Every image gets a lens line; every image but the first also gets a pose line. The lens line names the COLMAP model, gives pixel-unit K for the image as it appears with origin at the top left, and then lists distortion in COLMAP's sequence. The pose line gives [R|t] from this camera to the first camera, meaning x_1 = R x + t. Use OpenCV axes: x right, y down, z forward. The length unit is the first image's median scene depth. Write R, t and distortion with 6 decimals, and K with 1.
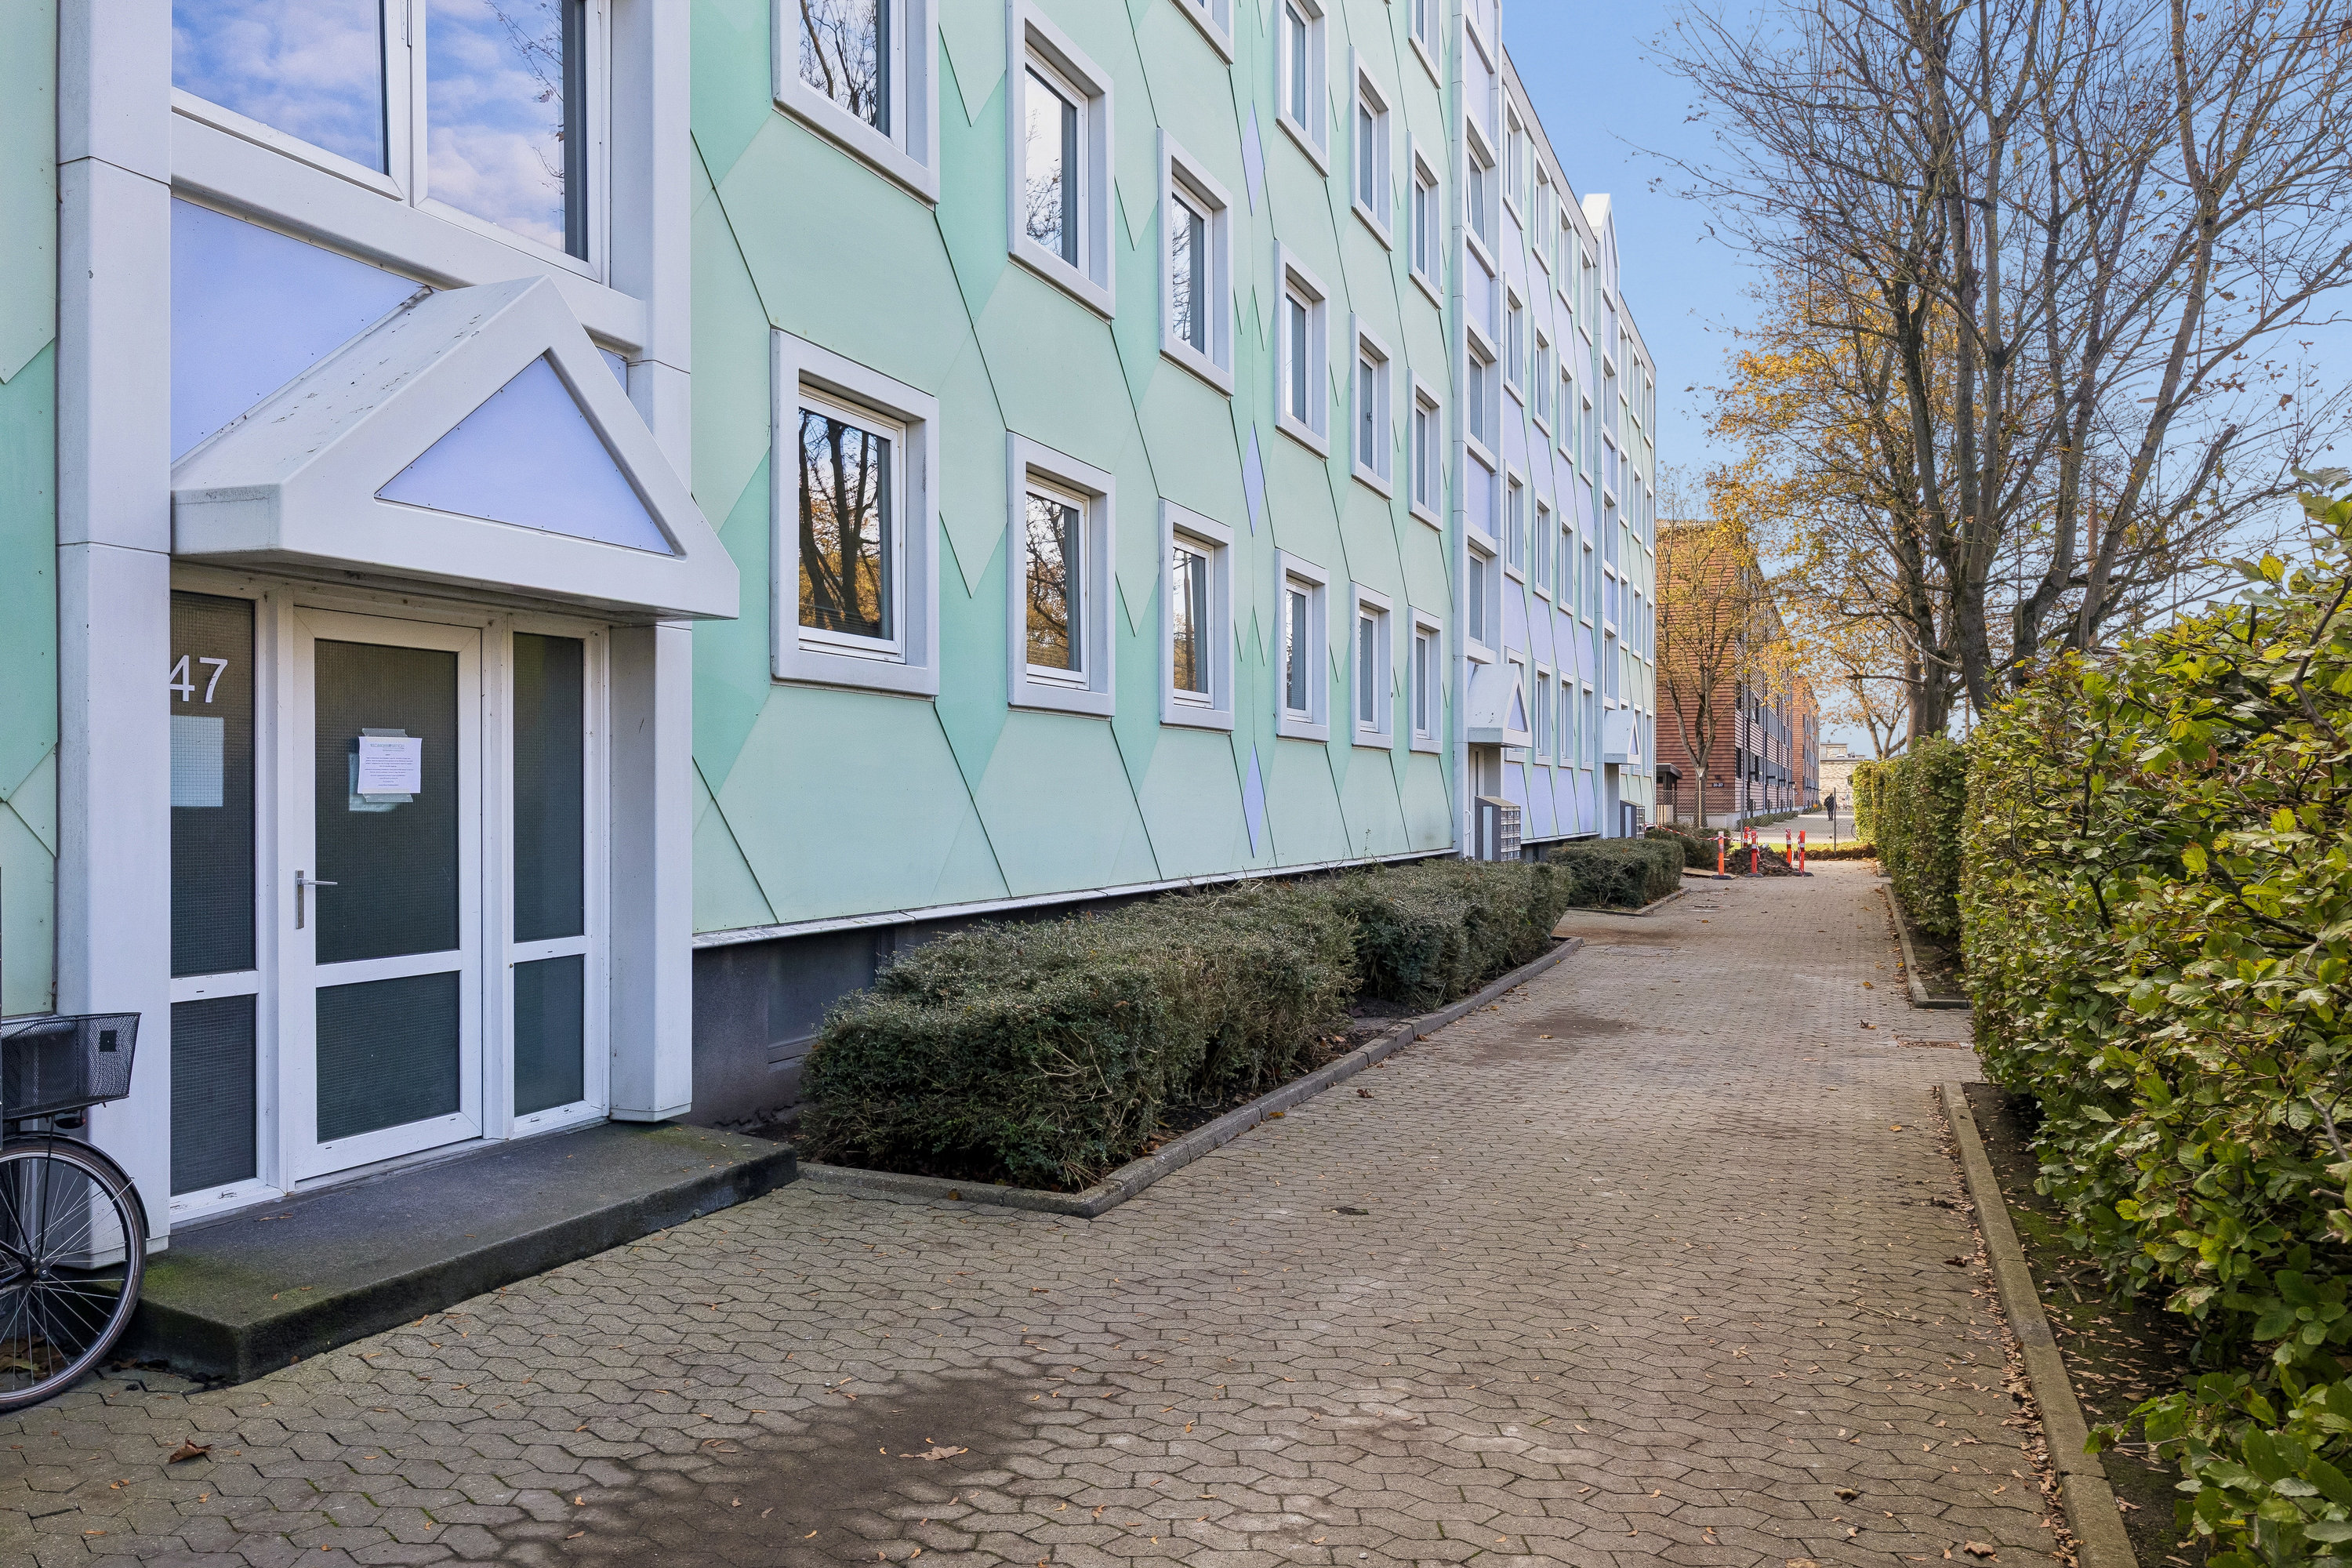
lens RADIAL K [[1662.0, 0, 1176.0], [0, 1662.0, 784.0], [0, 0, 1]] dist [0.003335, 0.001289]
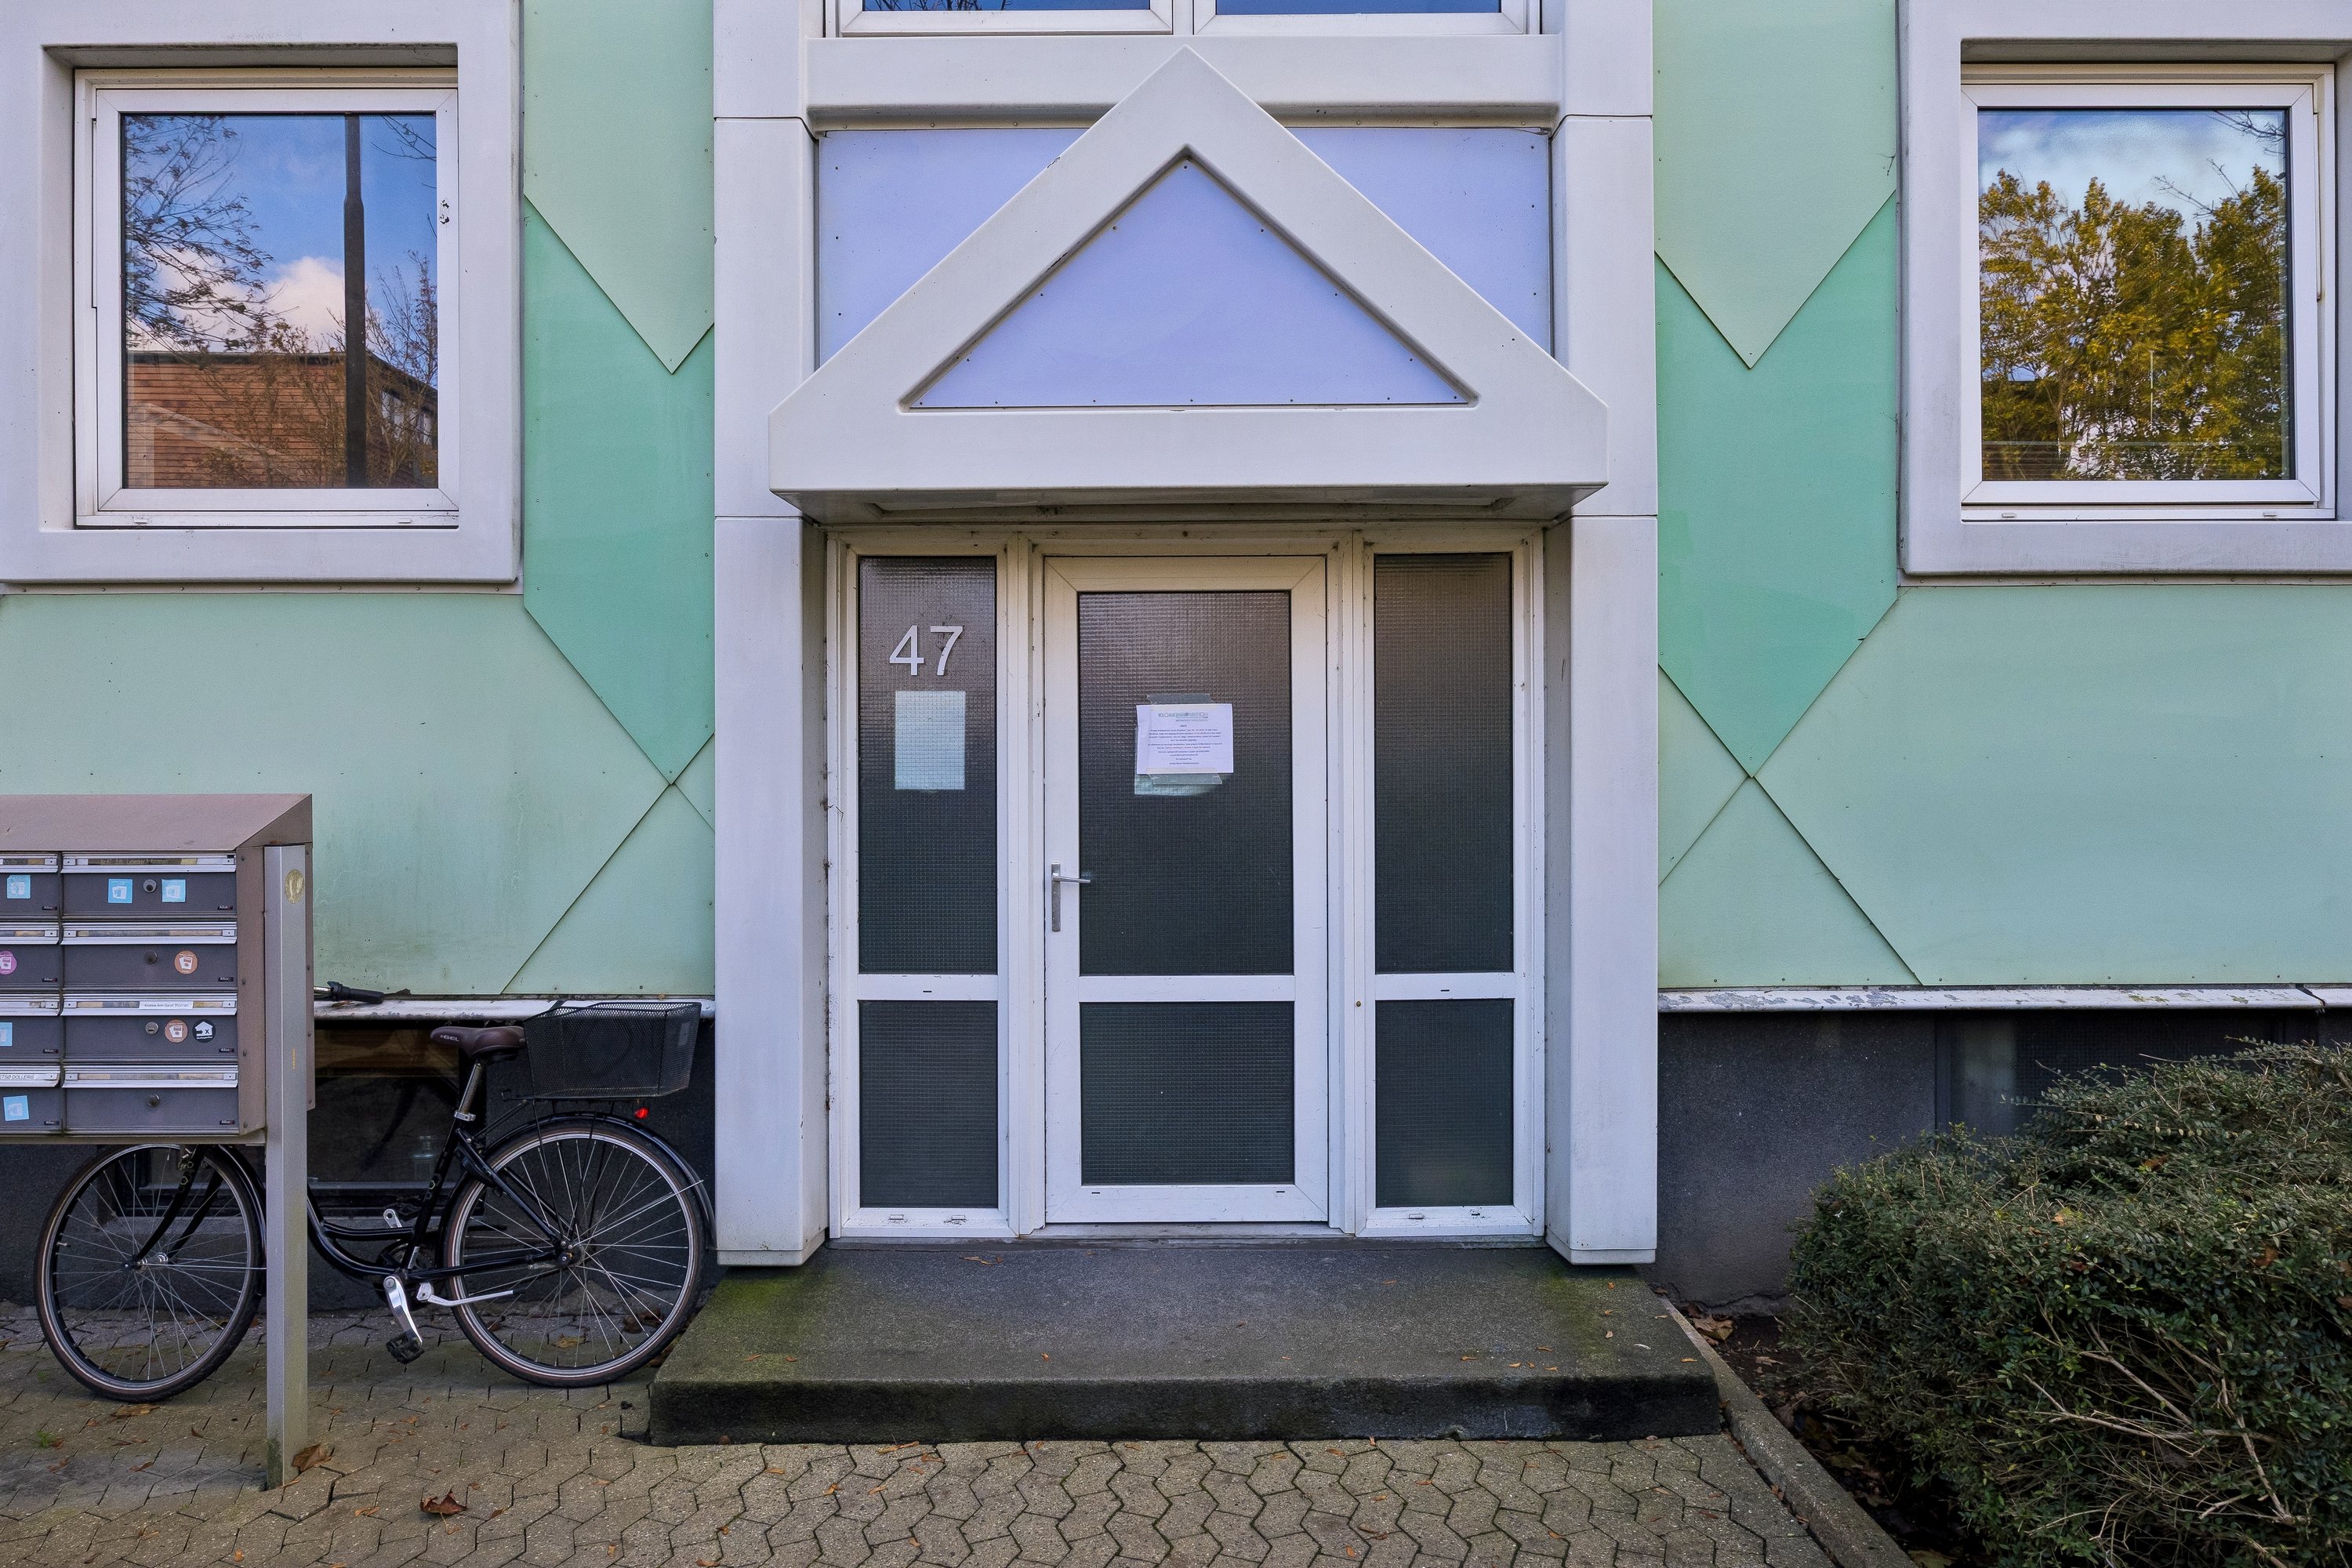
lens RADIAL K [[1626.2, 0, 1176.3], [0, 1626.2, 773.1], [0, 0, 1]] dist [-0.000851, -0.001602]
pose [[0.394881, 0.001894, -0.918730, 0.260007], [0.011532, 0.999909, 0.007019, -0.000026], [0.918660, -0.013367, 0.394823, 0.700867]]
